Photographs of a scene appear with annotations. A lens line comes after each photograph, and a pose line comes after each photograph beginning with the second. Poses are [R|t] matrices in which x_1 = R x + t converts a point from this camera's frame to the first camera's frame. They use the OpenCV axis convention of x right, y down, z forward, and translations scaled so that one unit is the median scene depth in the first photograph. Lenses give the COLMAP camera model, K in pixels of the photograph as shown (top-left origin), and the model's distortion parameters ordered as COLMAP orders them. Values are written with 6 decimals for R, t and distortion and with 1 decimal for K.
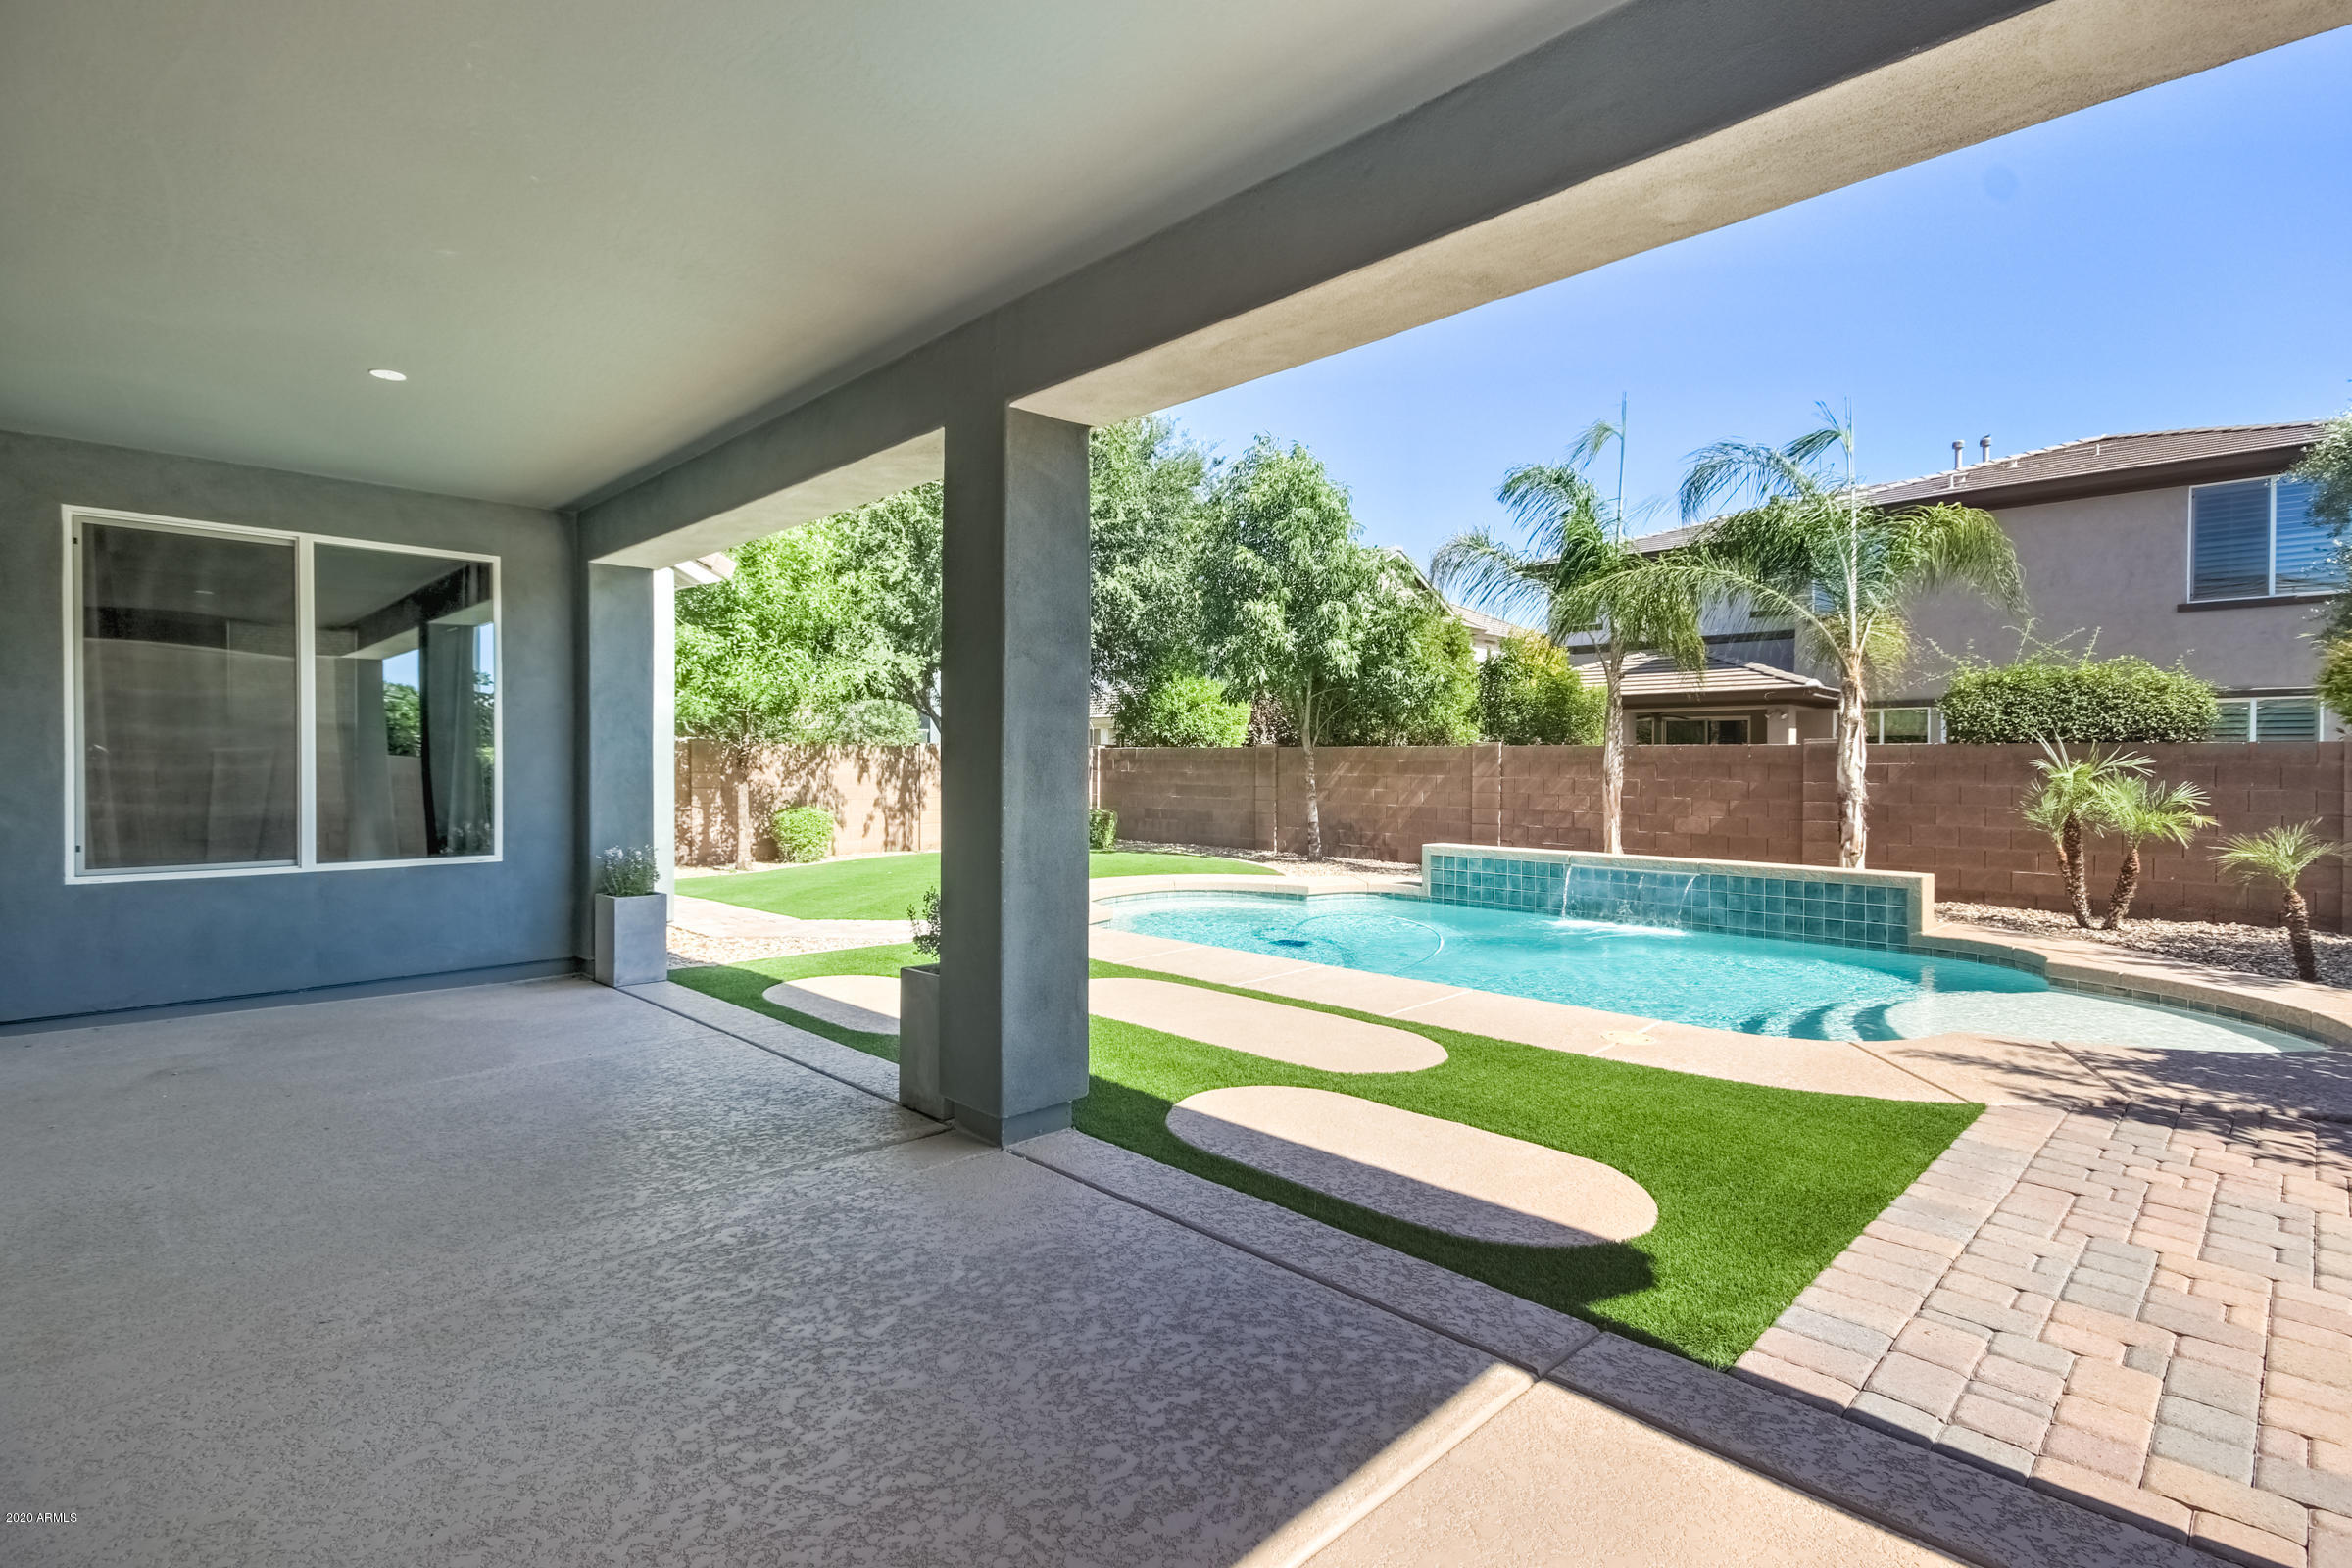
lens RADIAL K [[1121.1, 0, 1176.0], [0, 1121.1, 784.0], [0, 0, 1]] dist [0.025197, -0.000743]
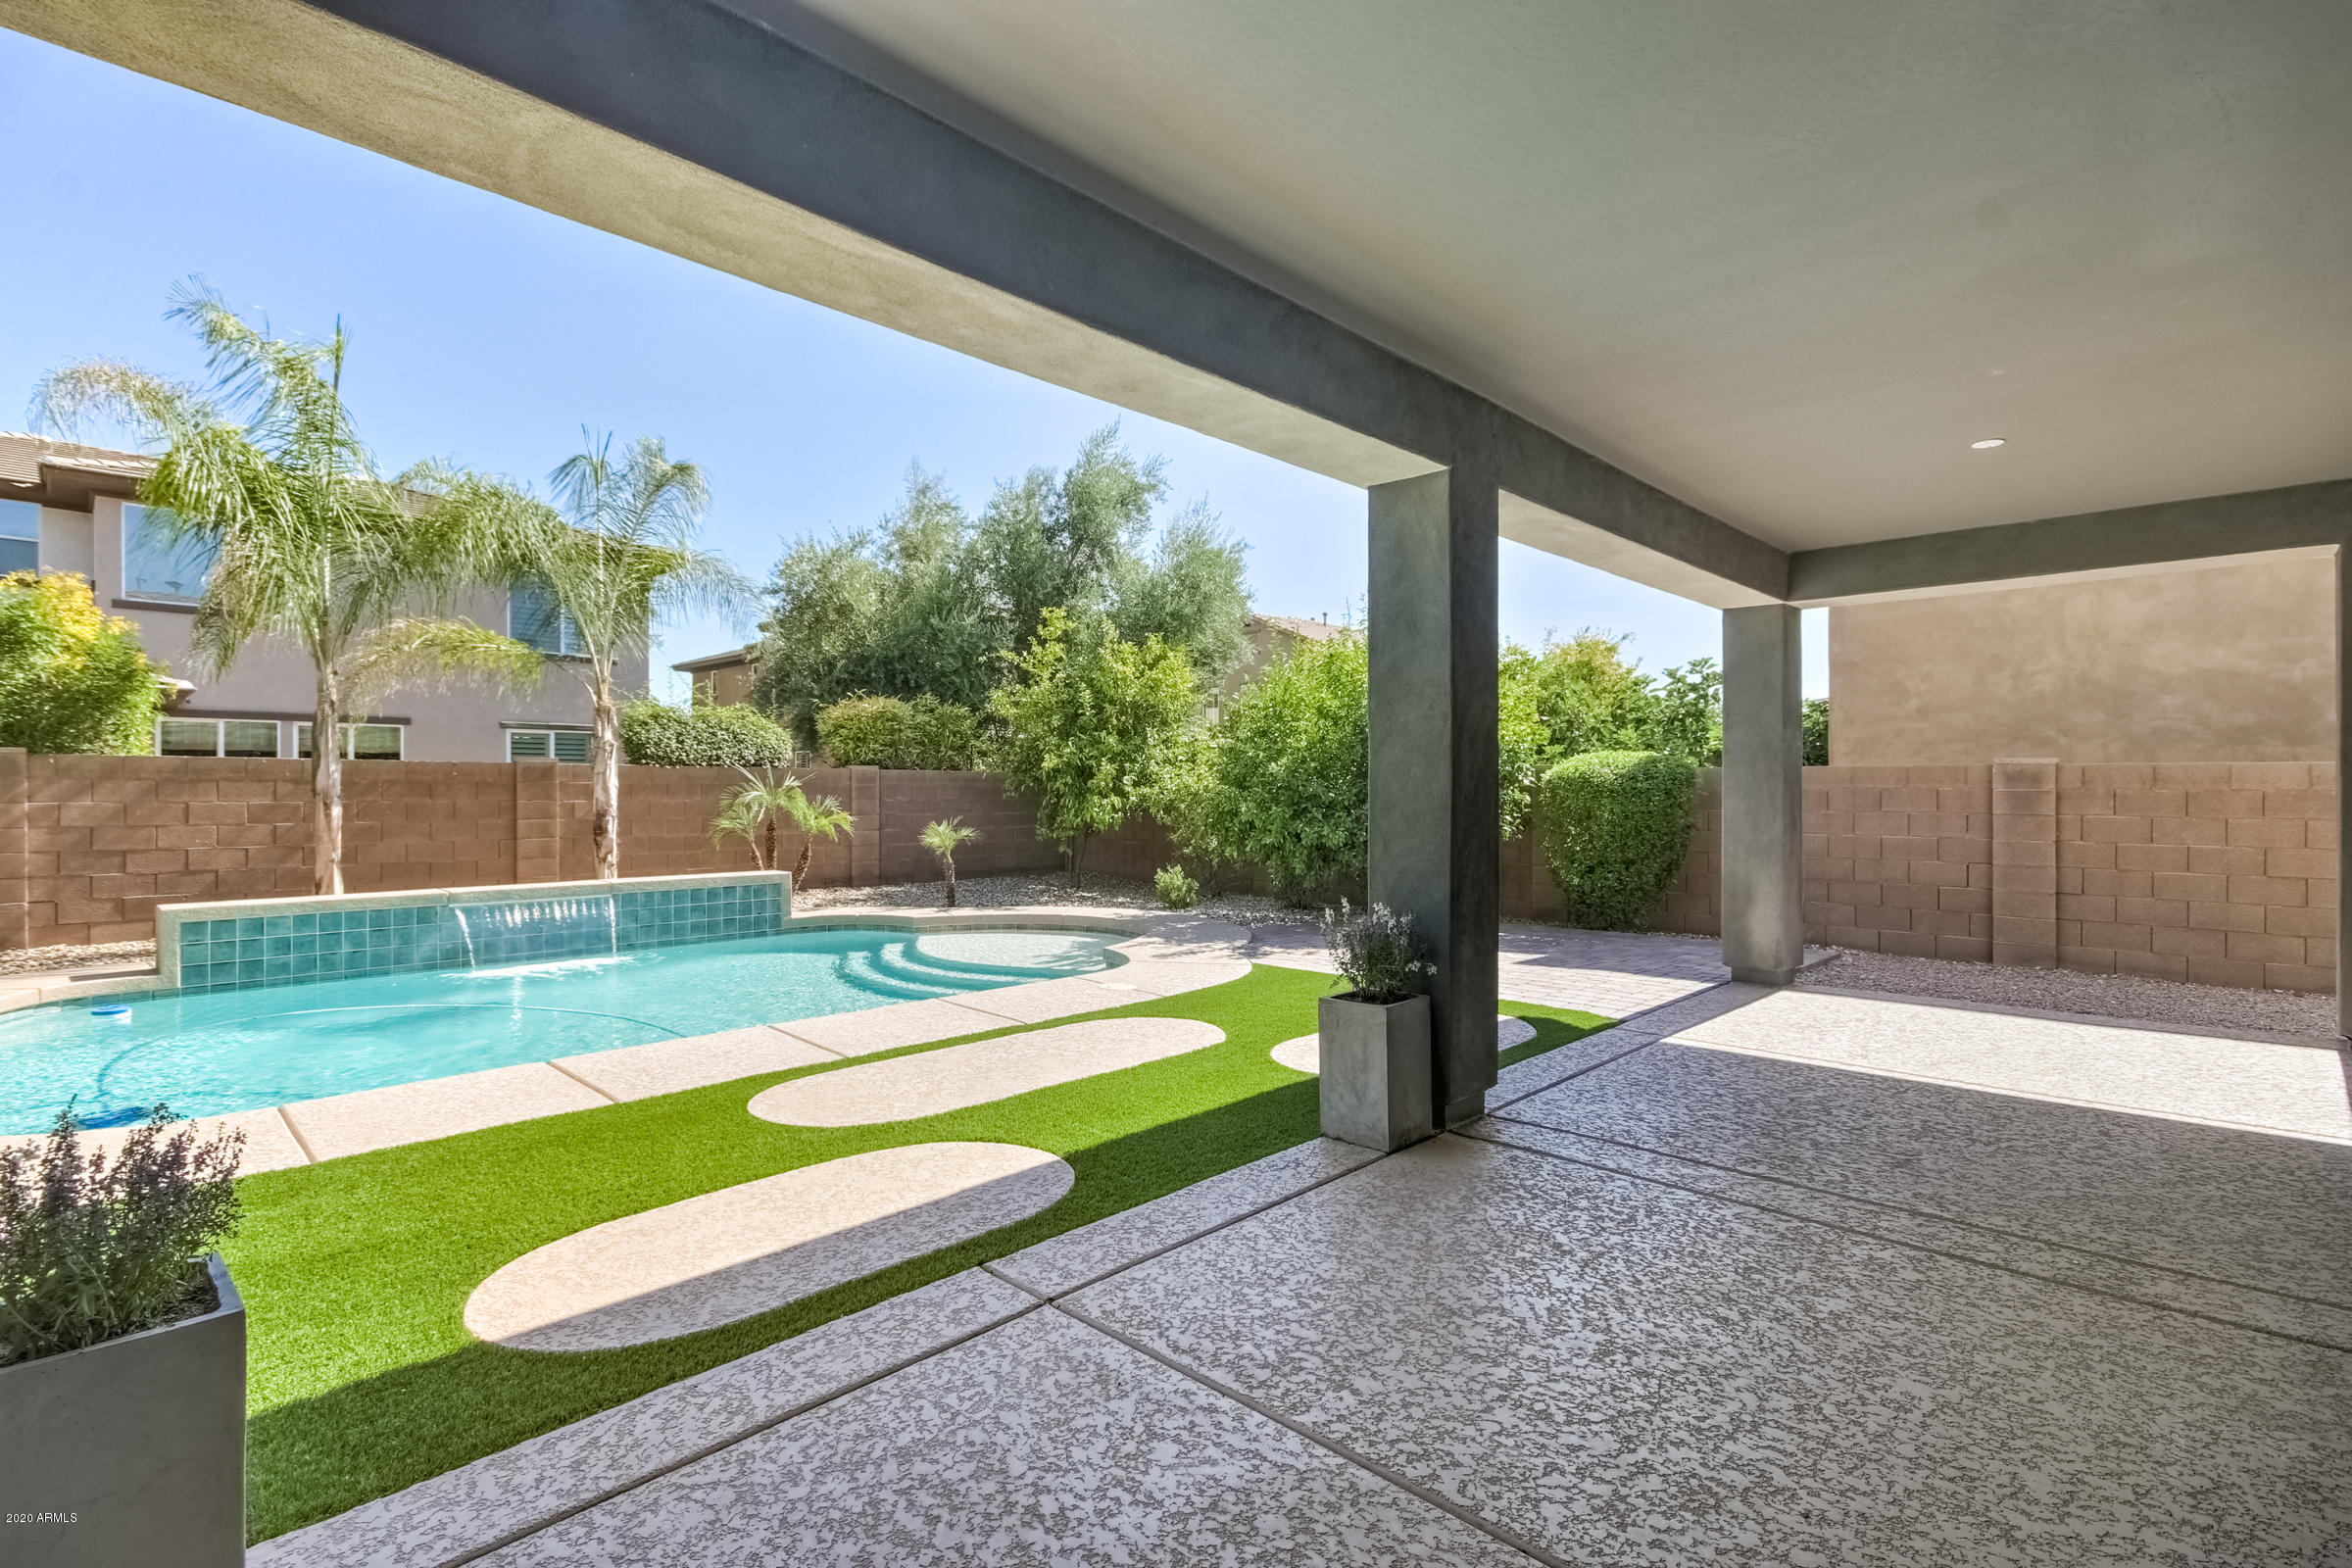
lens RADIAL K [[1084.3, 0, 1181.9], [0, 1084.3, 799.1], [0, 0, 1]] dist [0.011886, 0.000526]
pose [[-0.018651, -0.015212, 0.999710, -0.505209], [0.017610, 0.999724, 0.015541, -0.009492], [-0.999671, 0.017895, -0.018378, 0.531066]]
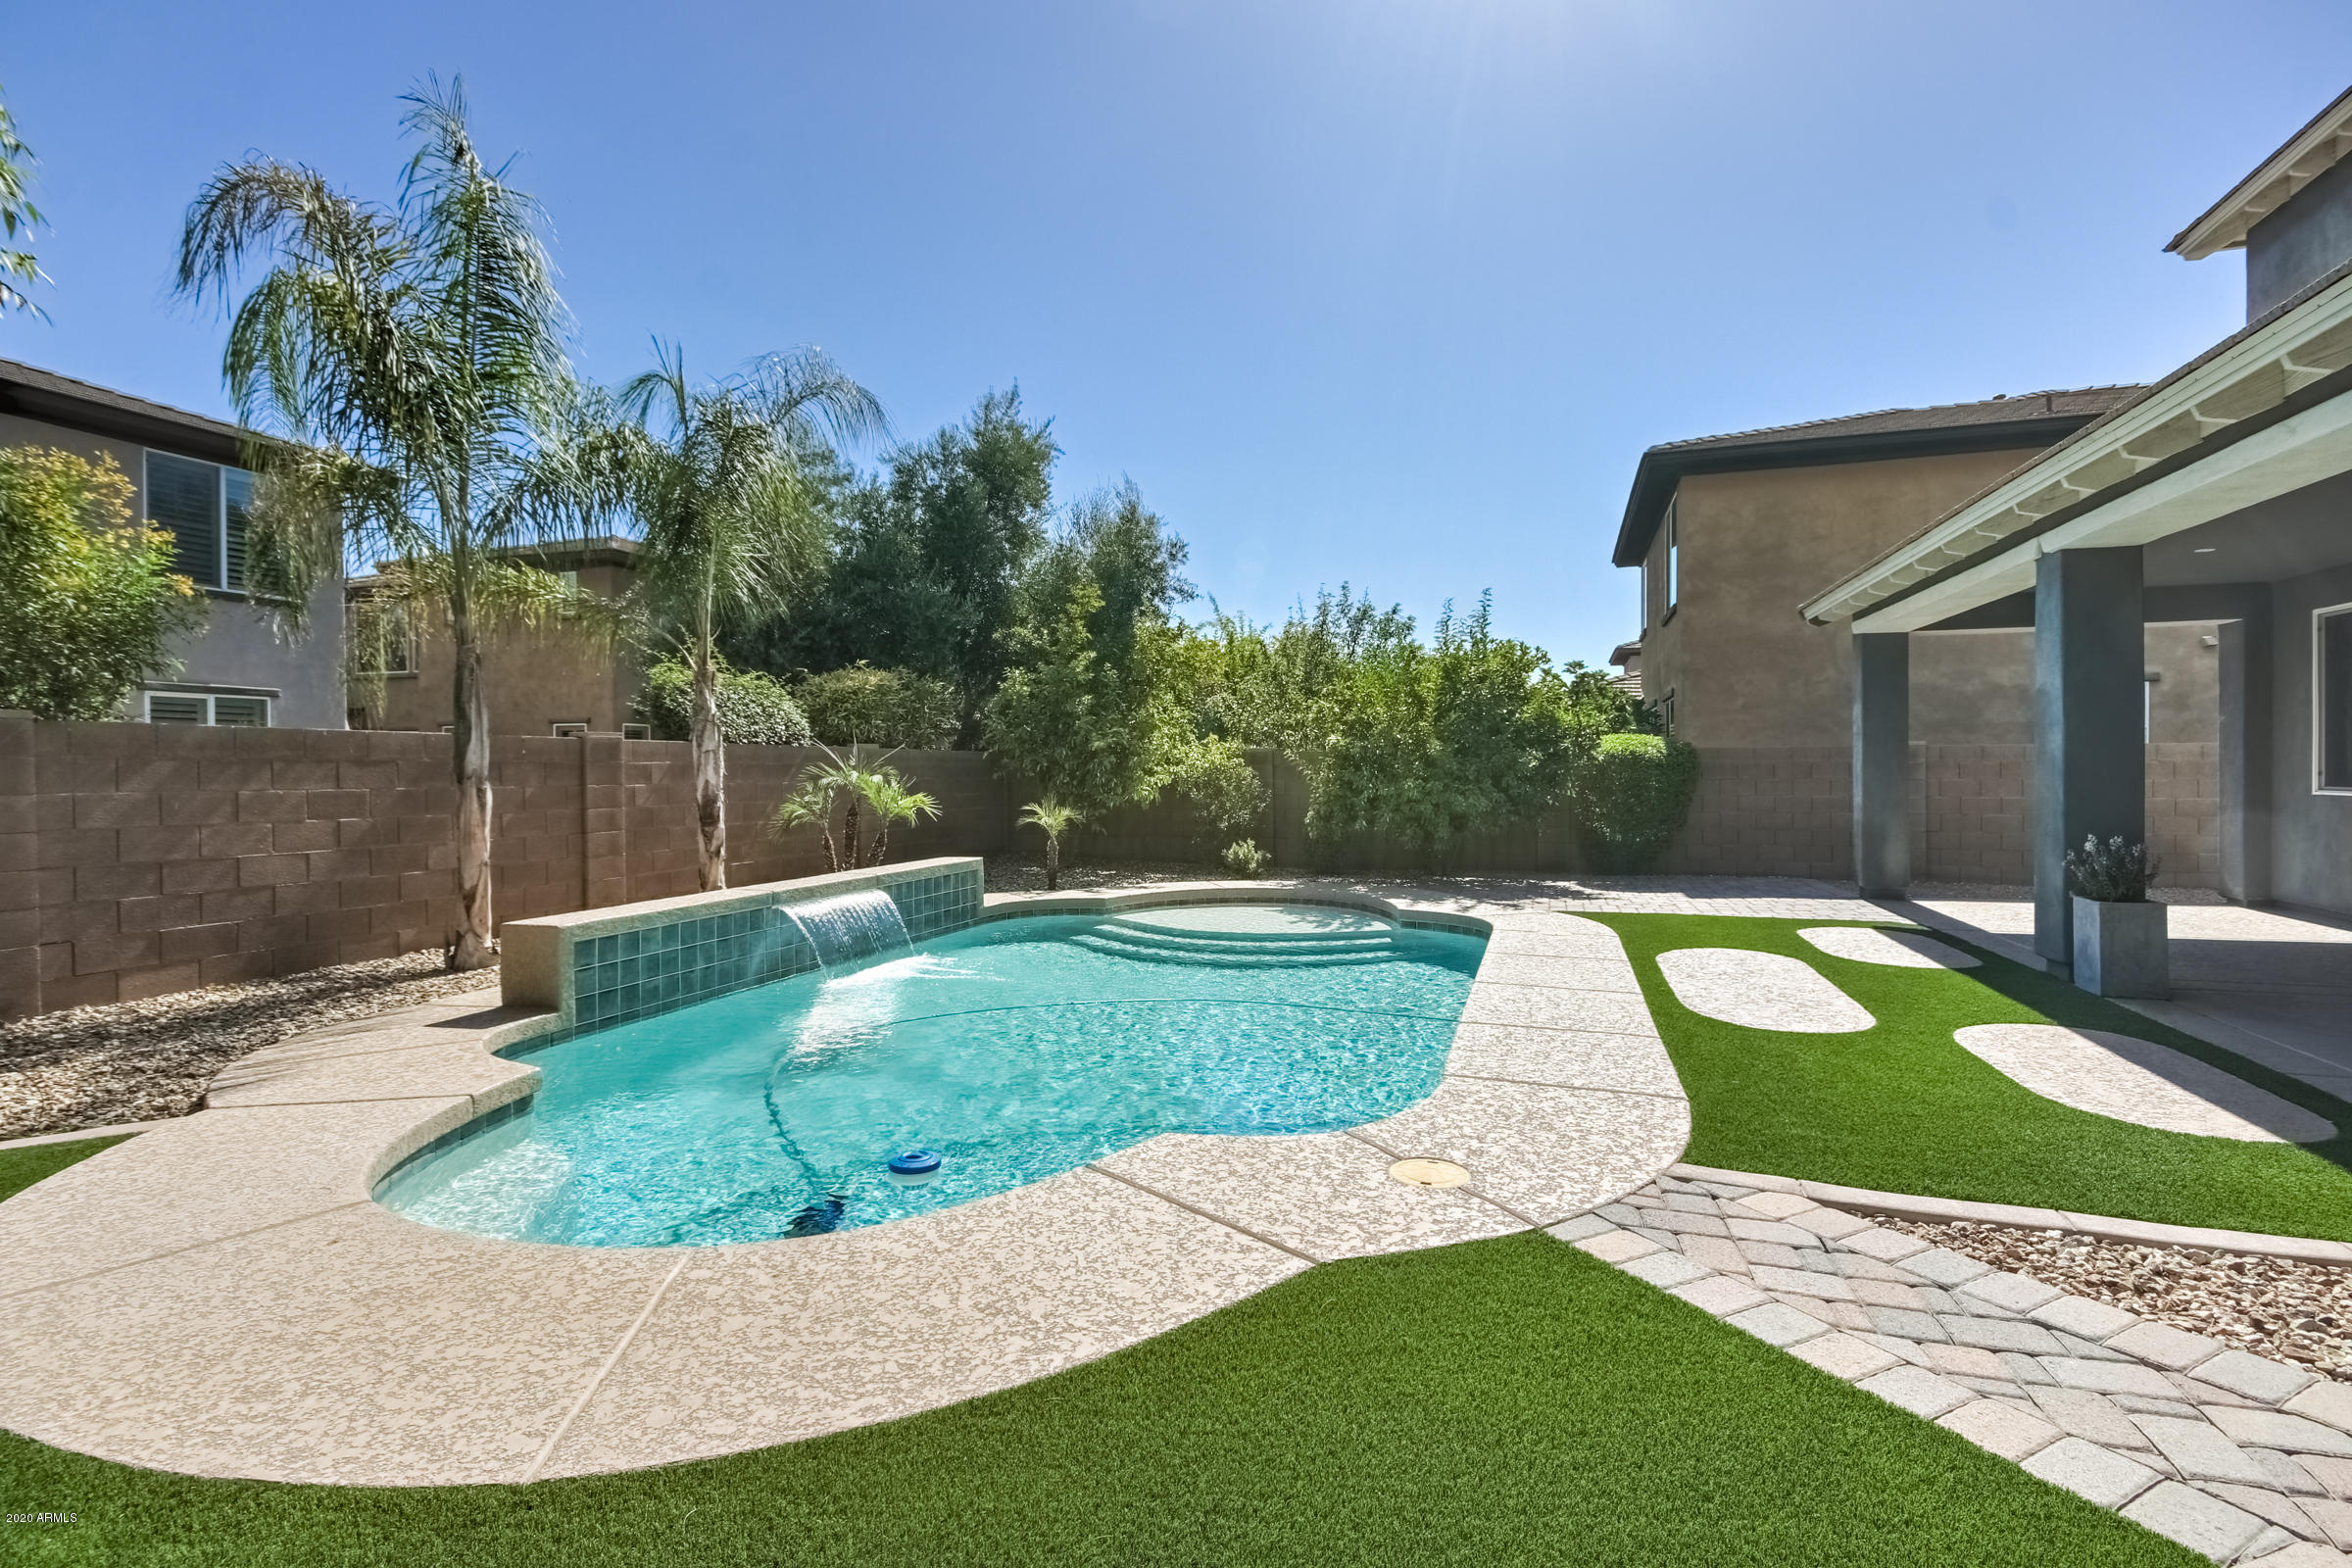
lens RADIAL K [[1087.4, 0, 1197.0], [0, 1087.4, 771.9], [0, 0, 1]] dist [0.025860, 0.000462]
pose [[-0.456724, -0.004951, 0.889595, -0.407522], [0.019849, 0.999679, 0.015754, -0.018329], [-0.889387, 0.024853, -0.456479, 1.192753]]
